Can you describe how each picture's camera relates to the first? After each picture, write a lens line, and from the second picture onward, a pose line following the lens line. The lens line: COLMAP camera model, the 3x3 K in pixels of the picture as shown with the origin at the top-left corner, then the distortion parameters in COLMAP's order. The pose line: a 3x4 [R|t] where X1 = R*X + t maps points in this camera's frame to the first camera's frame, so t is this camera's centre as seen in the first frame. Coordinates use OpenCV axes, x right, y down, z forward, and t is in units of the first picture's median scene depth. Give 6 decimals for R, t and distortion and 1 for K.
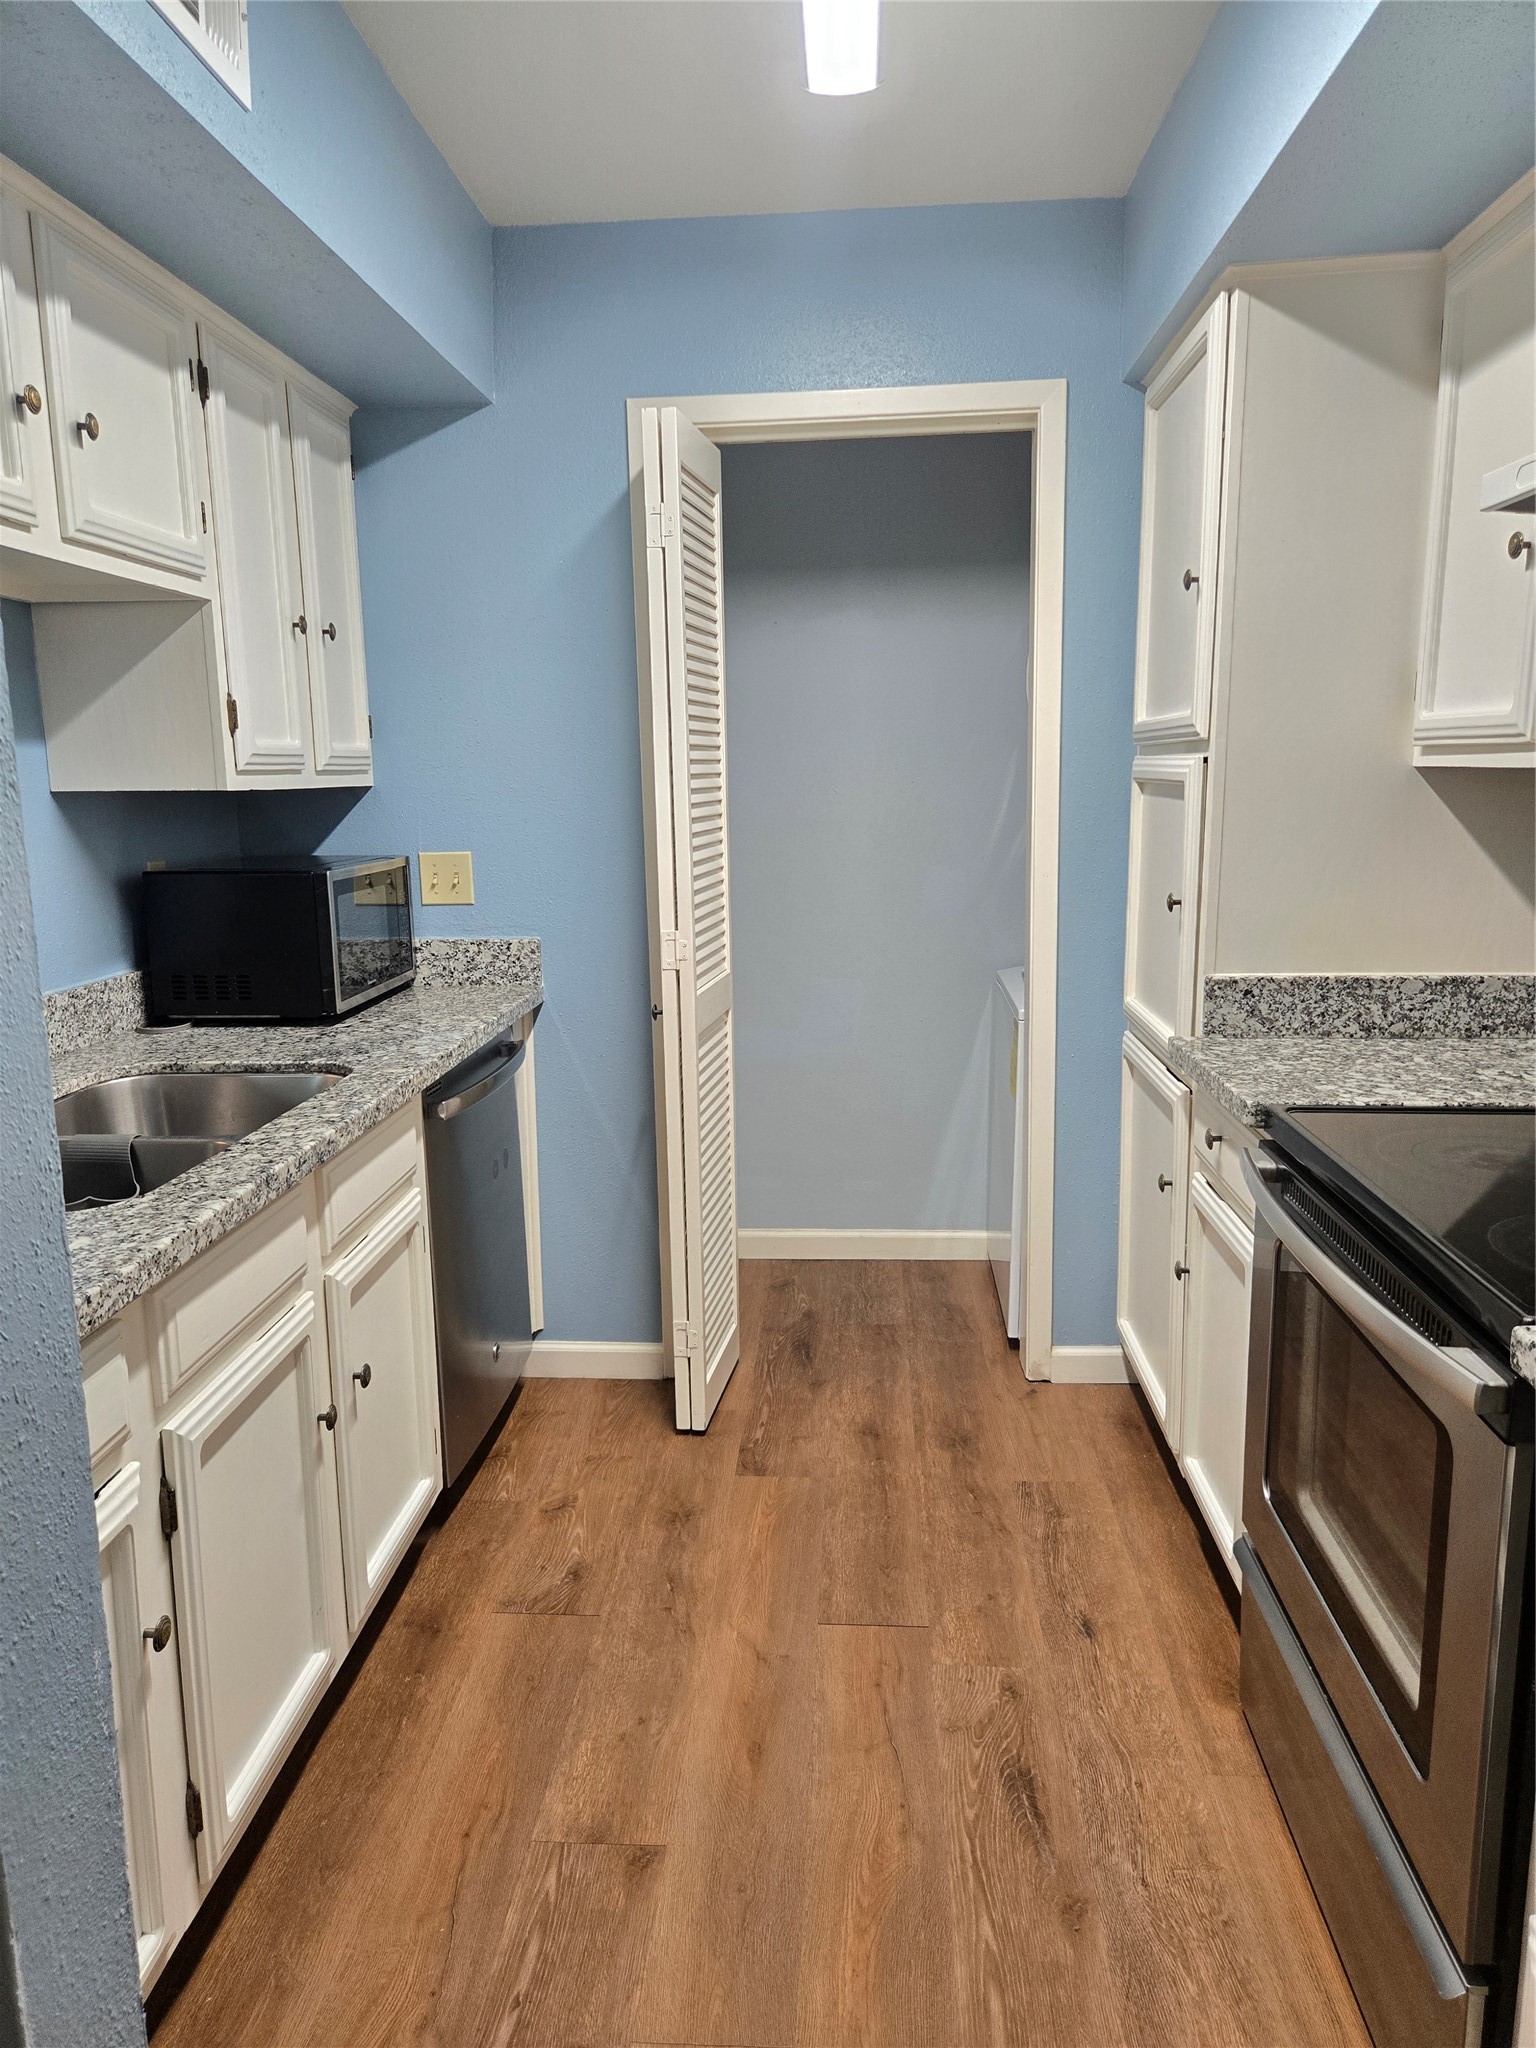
lens RADIAL K [[1365.1, 0, 765.6], [0, 1365.1, 1000.4], [0, 0, 1]] dist [0.080097, -0.070253]
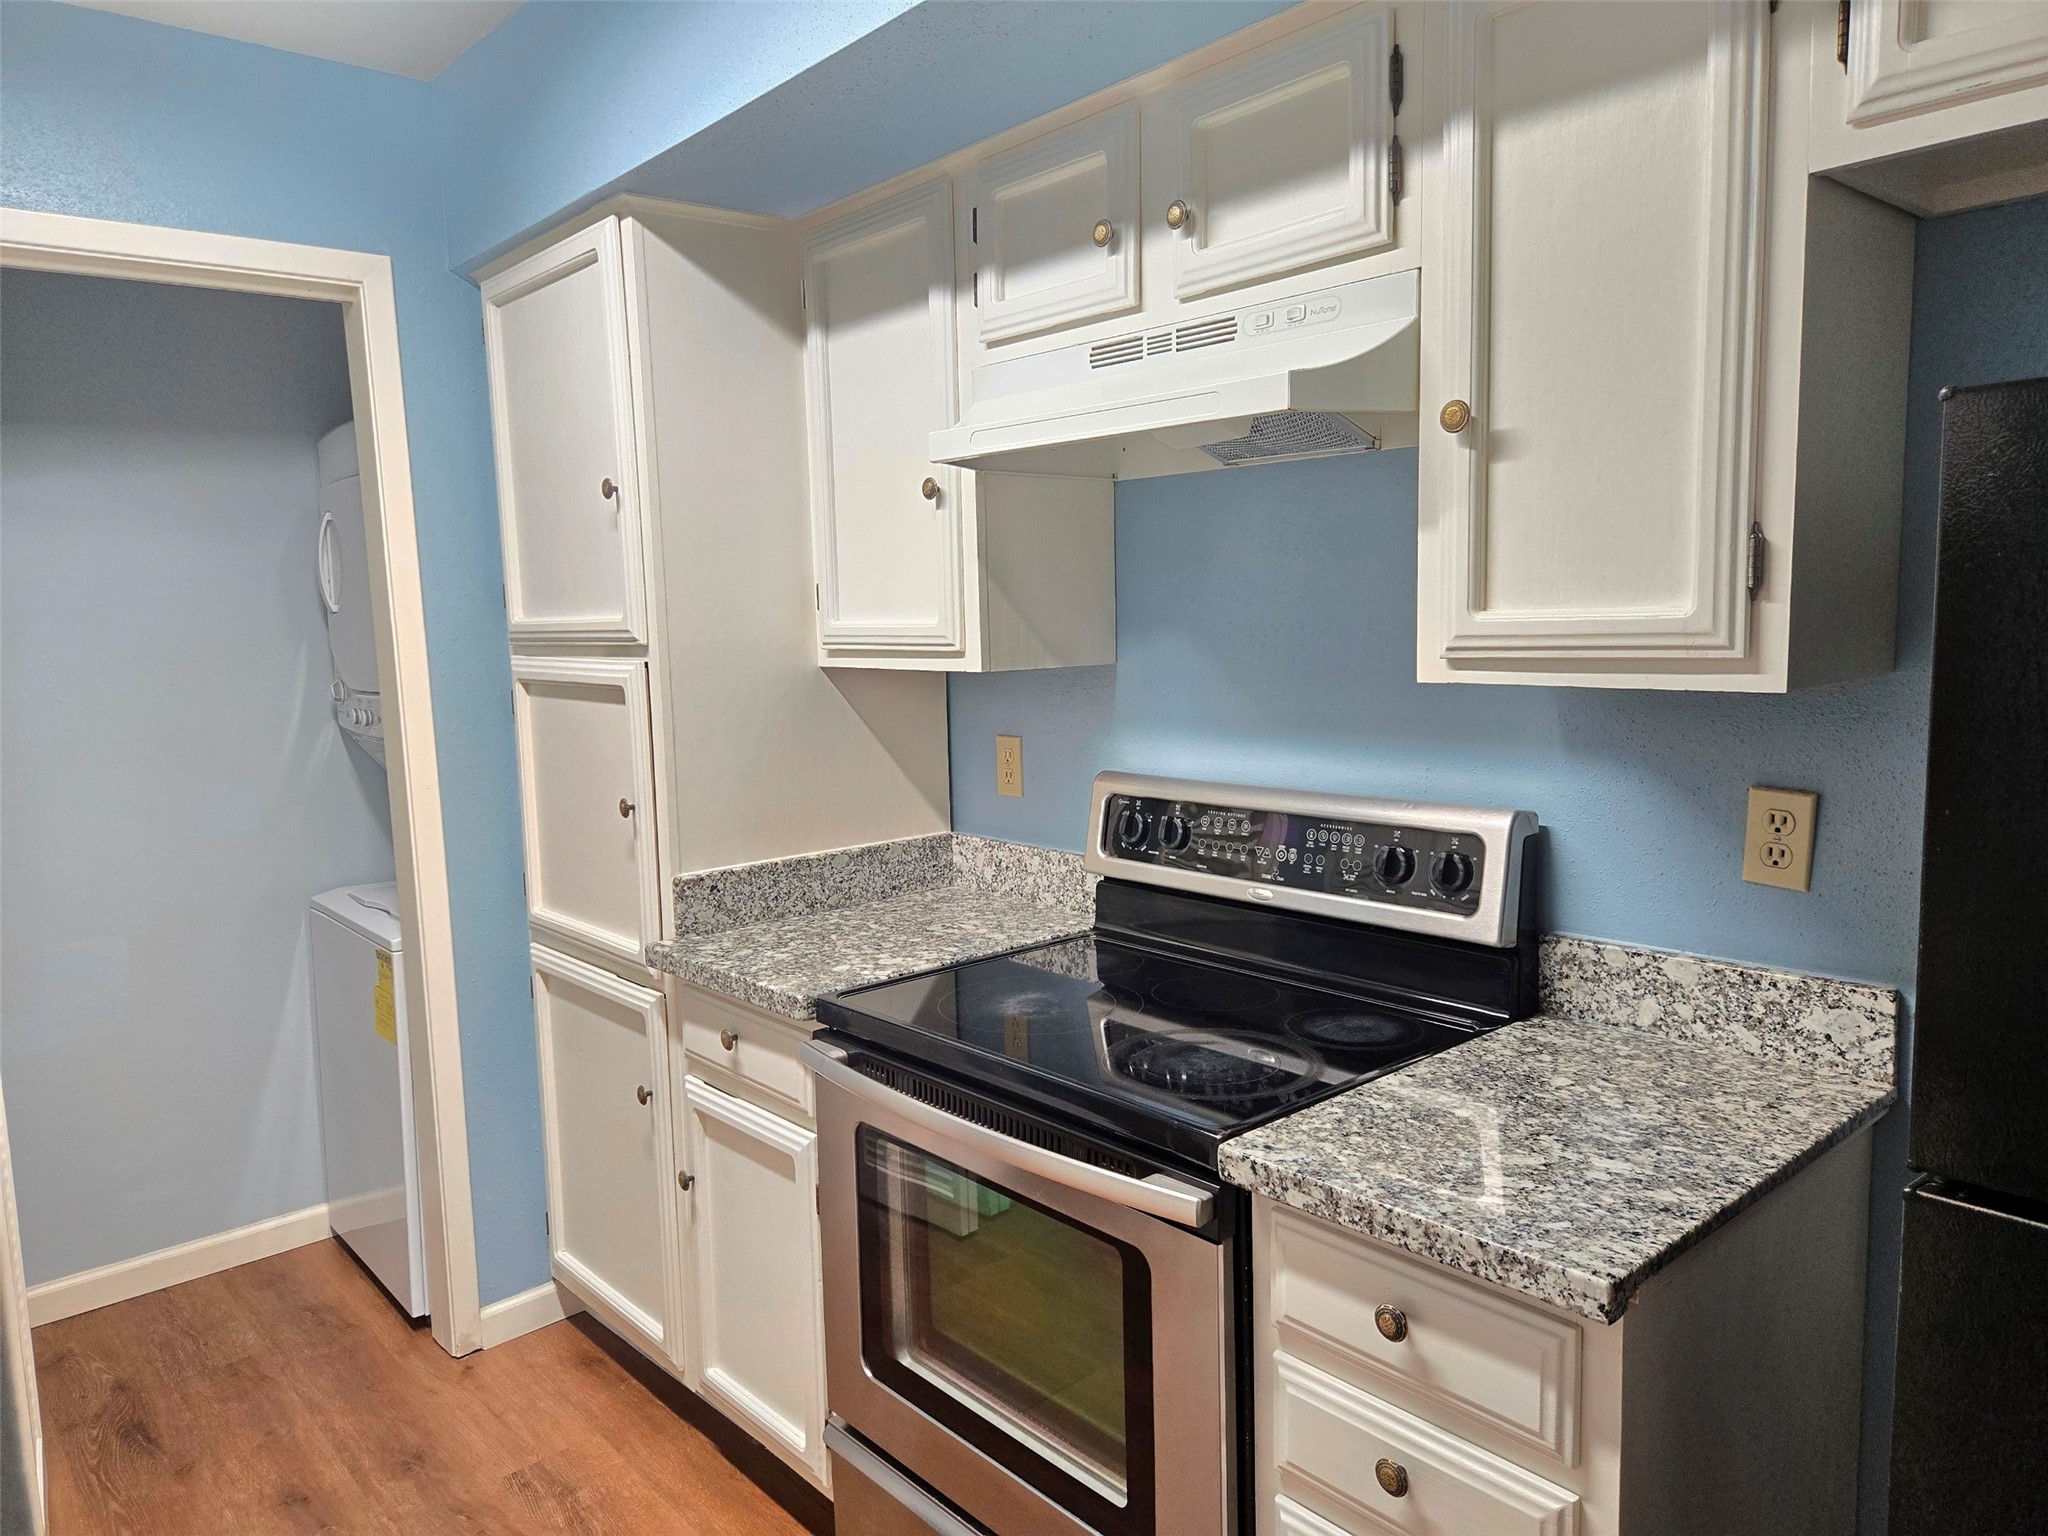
lens RADIAL K [[1365.1, 0, 1012.3], [0, 1365.1, 763.5], [0, 0, 1]] dist [0.080097, -0.070253]
pose [[0.715371, -0.085517, 0.693492, -0.184855], [0.136696, 0.990433, -0.018875, -0.046375], [-0.685243, 0.108301, 0.720217, 0.099239]]
